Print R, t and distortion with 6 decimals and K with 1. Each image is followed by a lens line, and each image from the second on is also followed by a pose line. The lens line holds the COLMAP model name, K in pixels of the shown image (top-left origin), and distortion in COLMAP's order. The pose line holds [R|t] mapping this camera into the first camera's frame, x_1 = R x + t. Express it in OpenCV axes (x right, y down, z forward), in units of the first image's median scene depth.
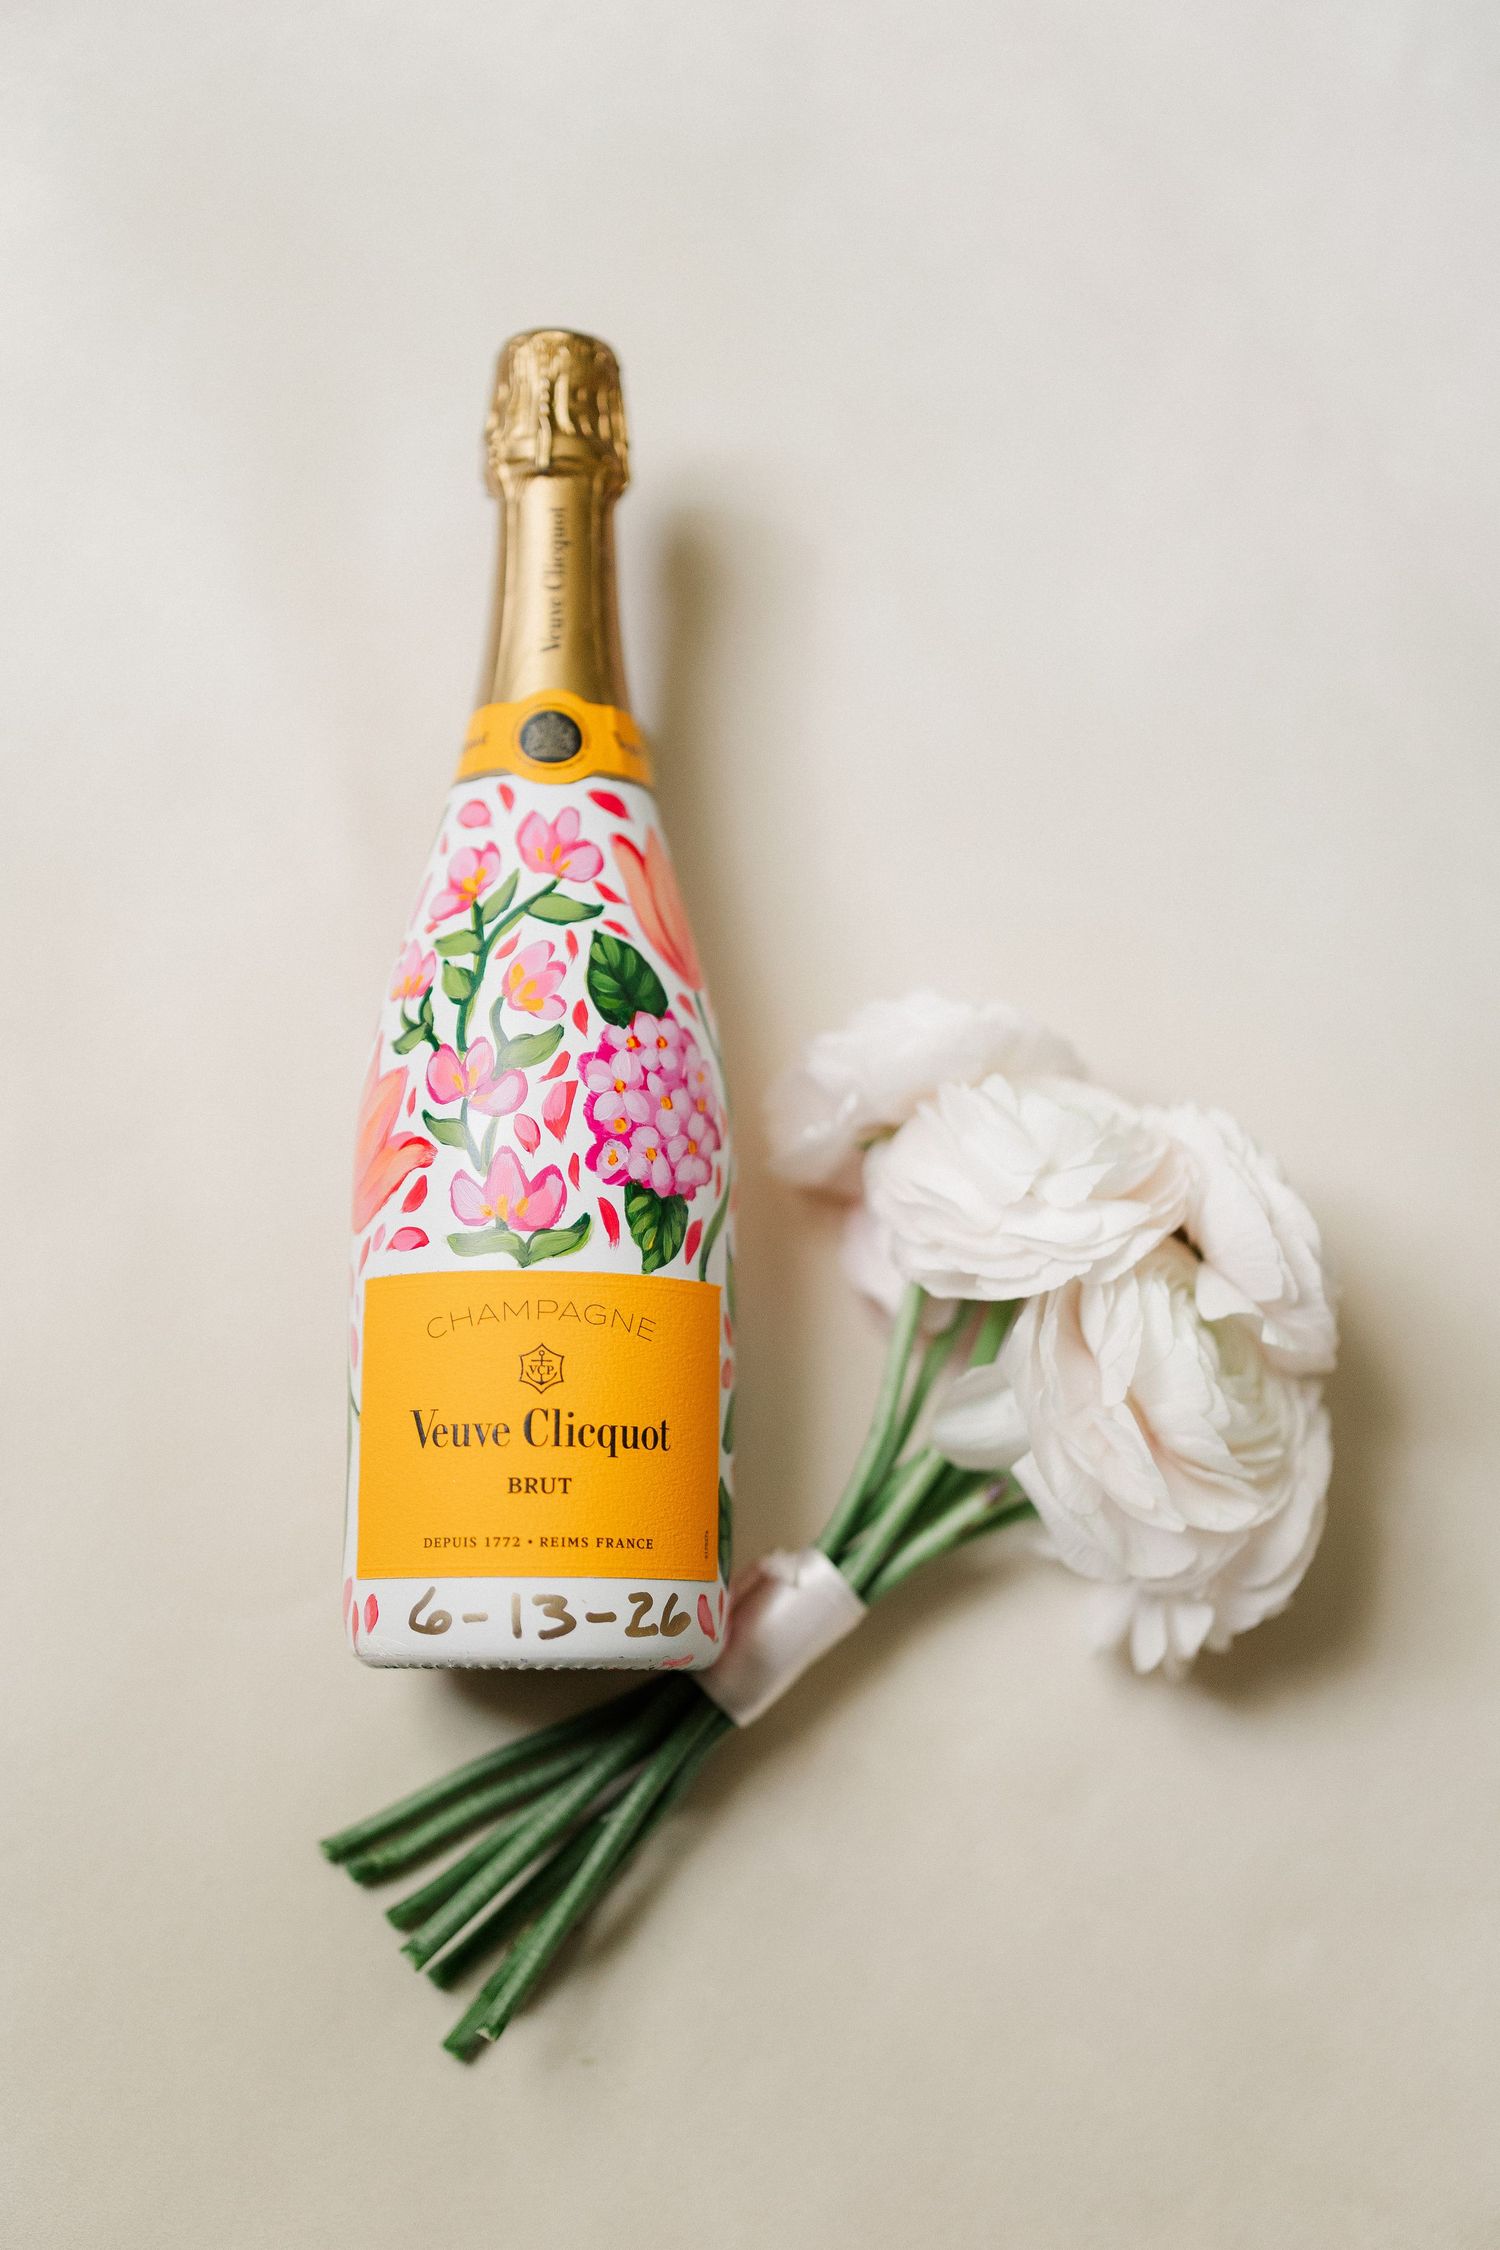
lens RADIAL K [[3171.7, 0, 750.0], [0, 3171.7, 1125.0], [0, 0, 1]] dist [0.140780, 0.032766]
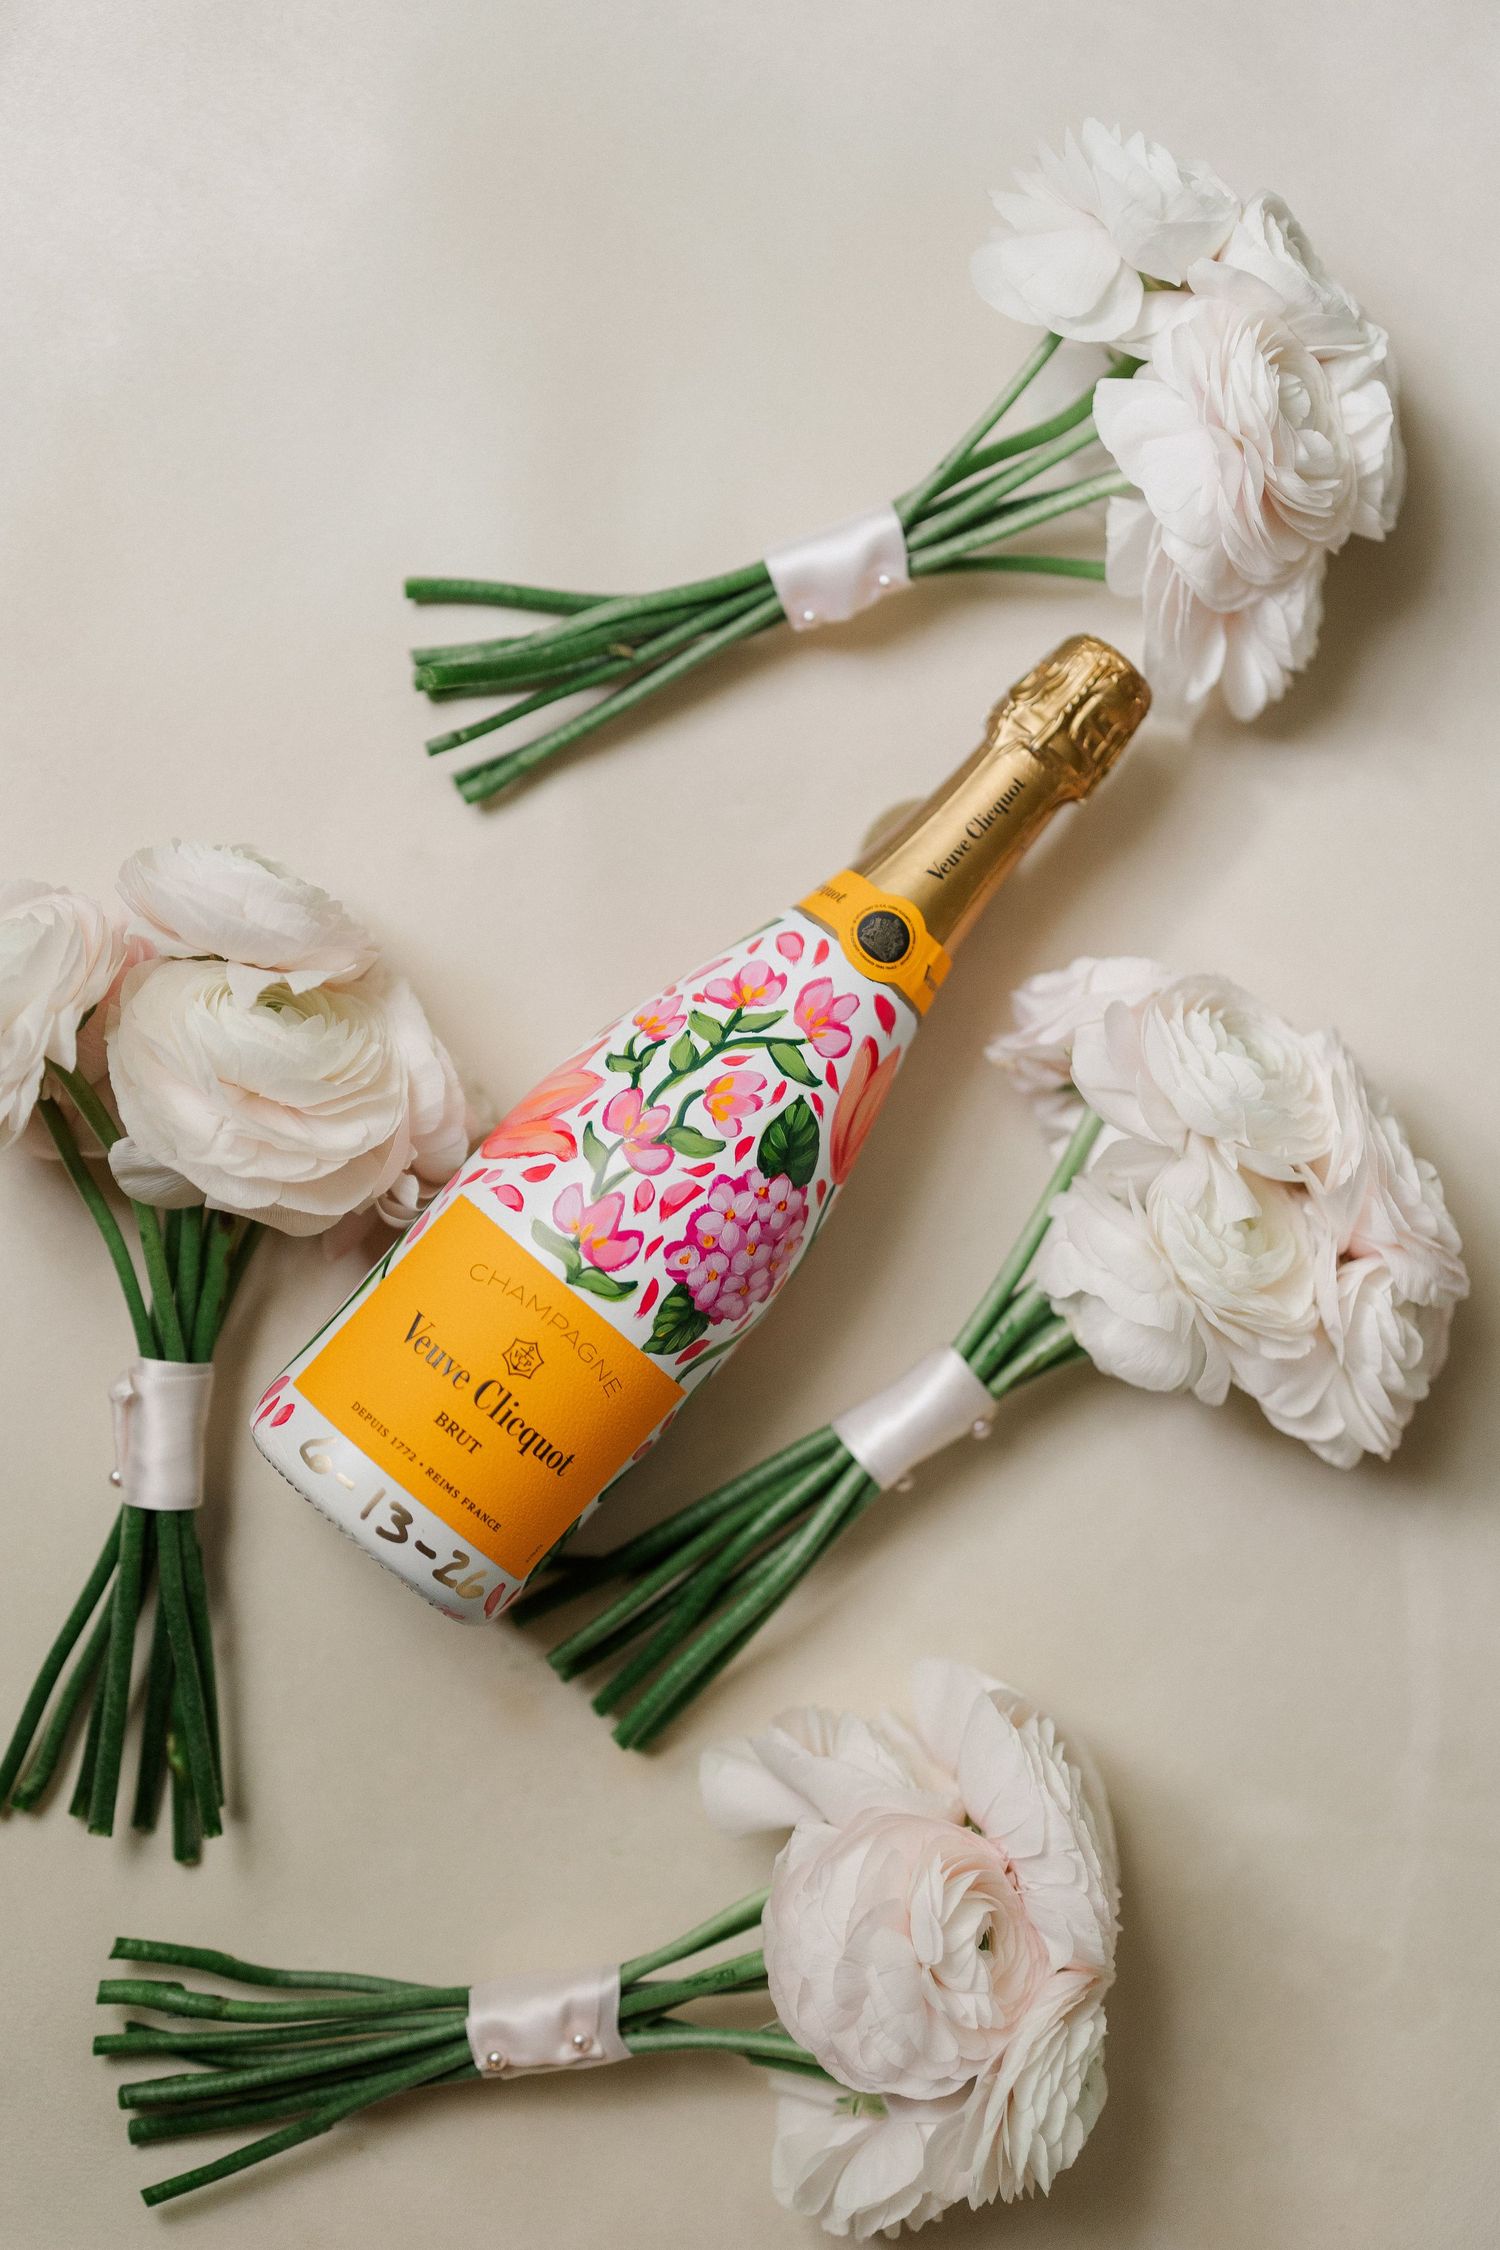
lens RADIAL K [[3171.7, 0, 750.0], [0, 3171.7, 1125.0], [0, 0, 1]] dist [0.140780, 0.032766]
pose [[0.757435, 0.652904, -0.003016, -0.053410], [-0.651038, 0.755605, 0.072188, -0.126638], [0.049411, -0.052714, 0.997386, -0.169577]]
